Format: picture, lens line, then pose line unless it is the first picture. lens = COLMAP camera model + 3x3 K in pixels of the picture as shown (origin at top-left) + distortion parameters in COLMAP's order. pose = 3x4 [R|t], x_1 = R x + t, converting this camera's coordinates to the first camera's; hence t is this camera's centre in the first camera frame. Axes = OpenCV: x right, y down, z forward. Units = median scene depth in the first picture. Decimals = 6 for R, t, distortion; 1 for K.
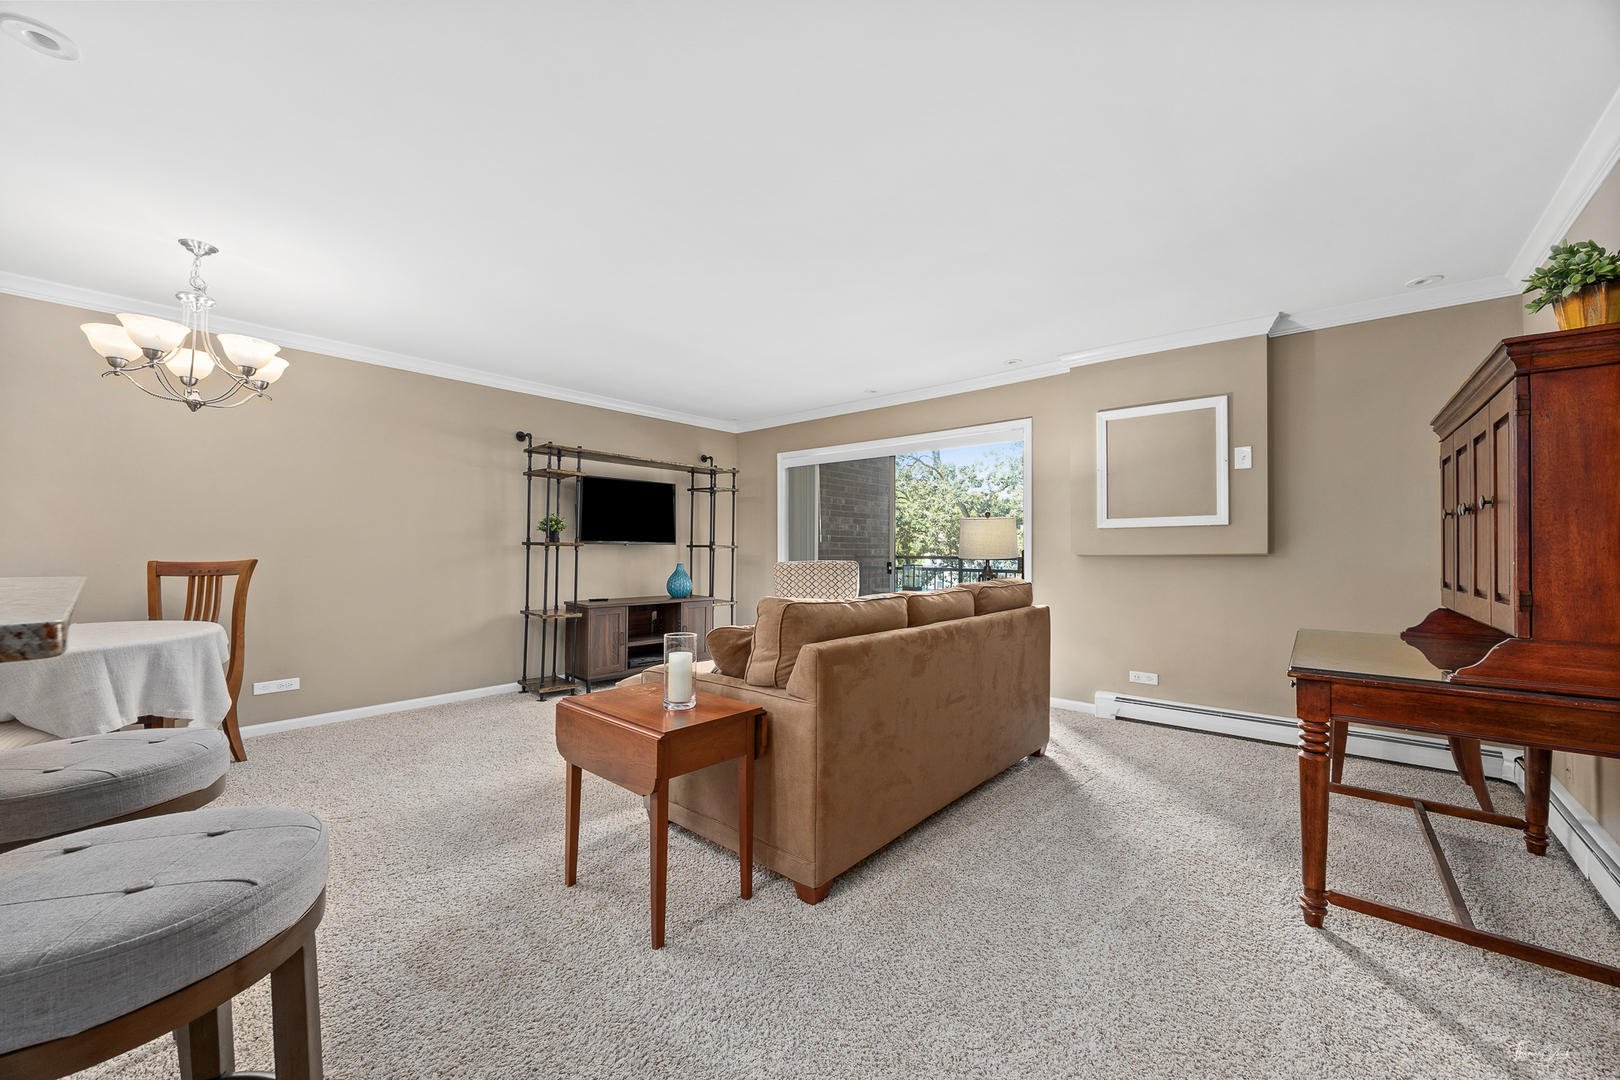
lens RADIAL K [[619.4, 0, 813.7], [0, 619.4, 541.6], [0, 0, 1]] dist [-0.001068, 0.000059]
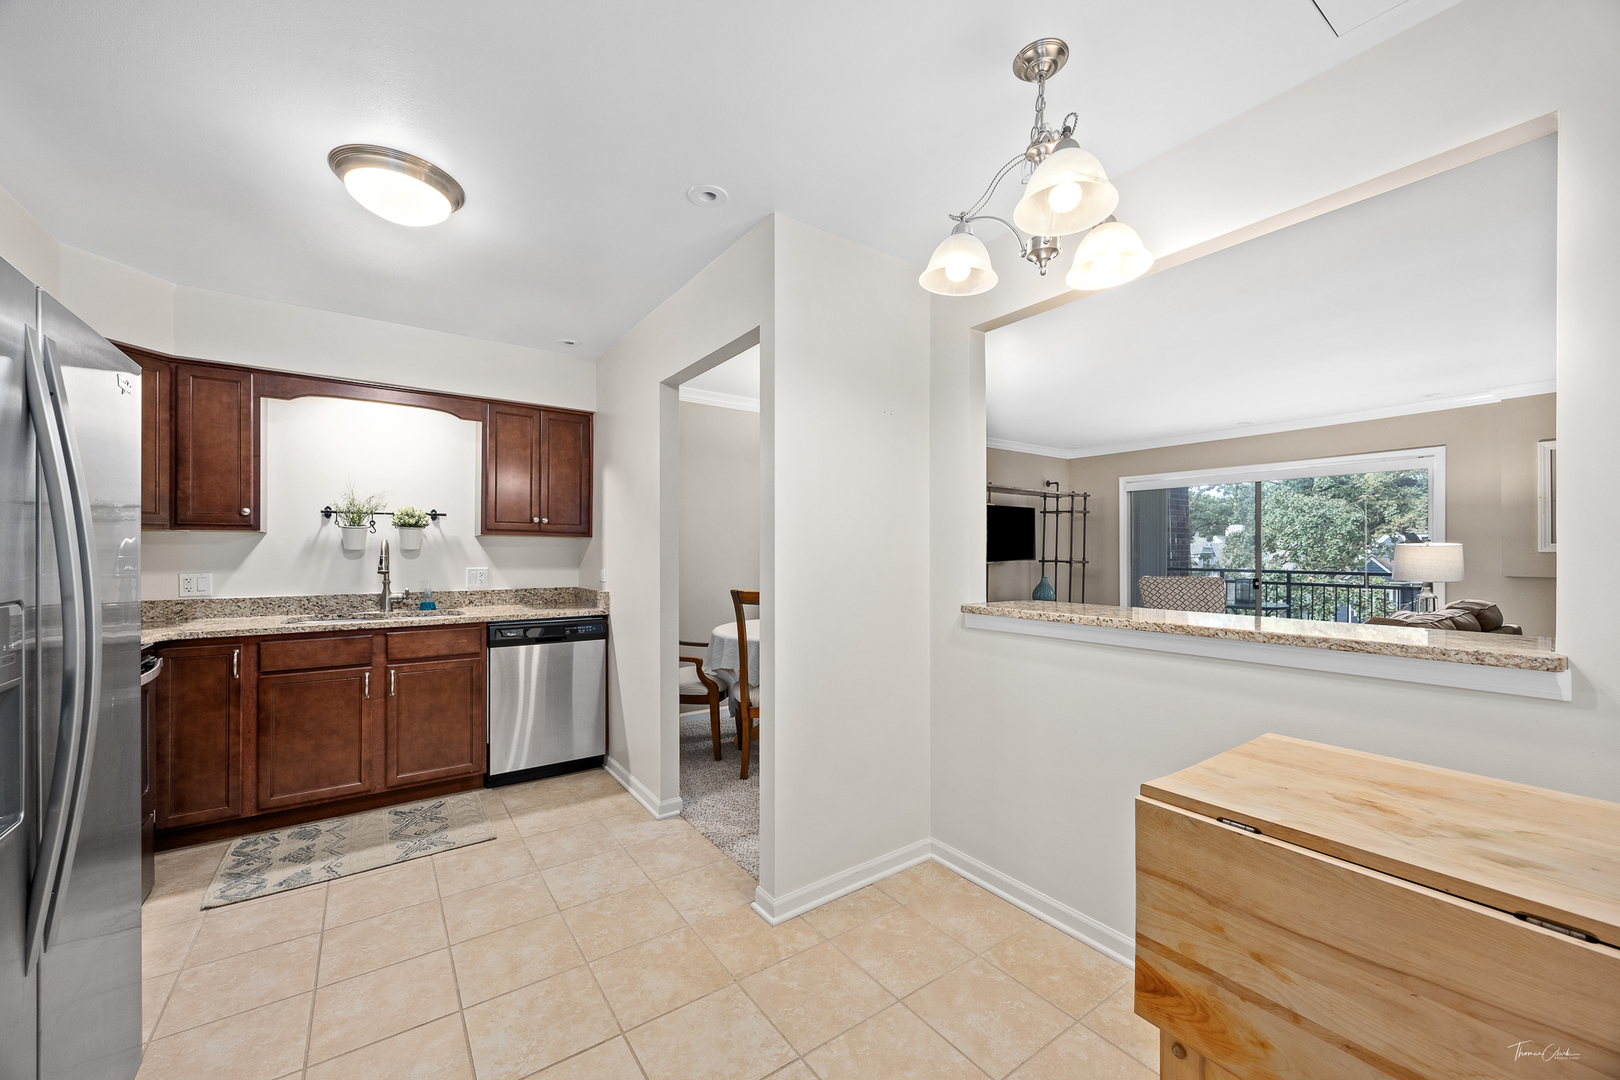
lens RADIAL K [[619.4, 0, 810.2], [0, 619.4, 551.0], [0, 0, 1]] dist [-0.001068, 0.000059]
pose [[0.969588, 0.000698, -0.244743, -0.418781], [0.002534, 0.999914, 0.012890, -0.034506], [0.244731, -0.013118, 0.969502, -0.276458]]
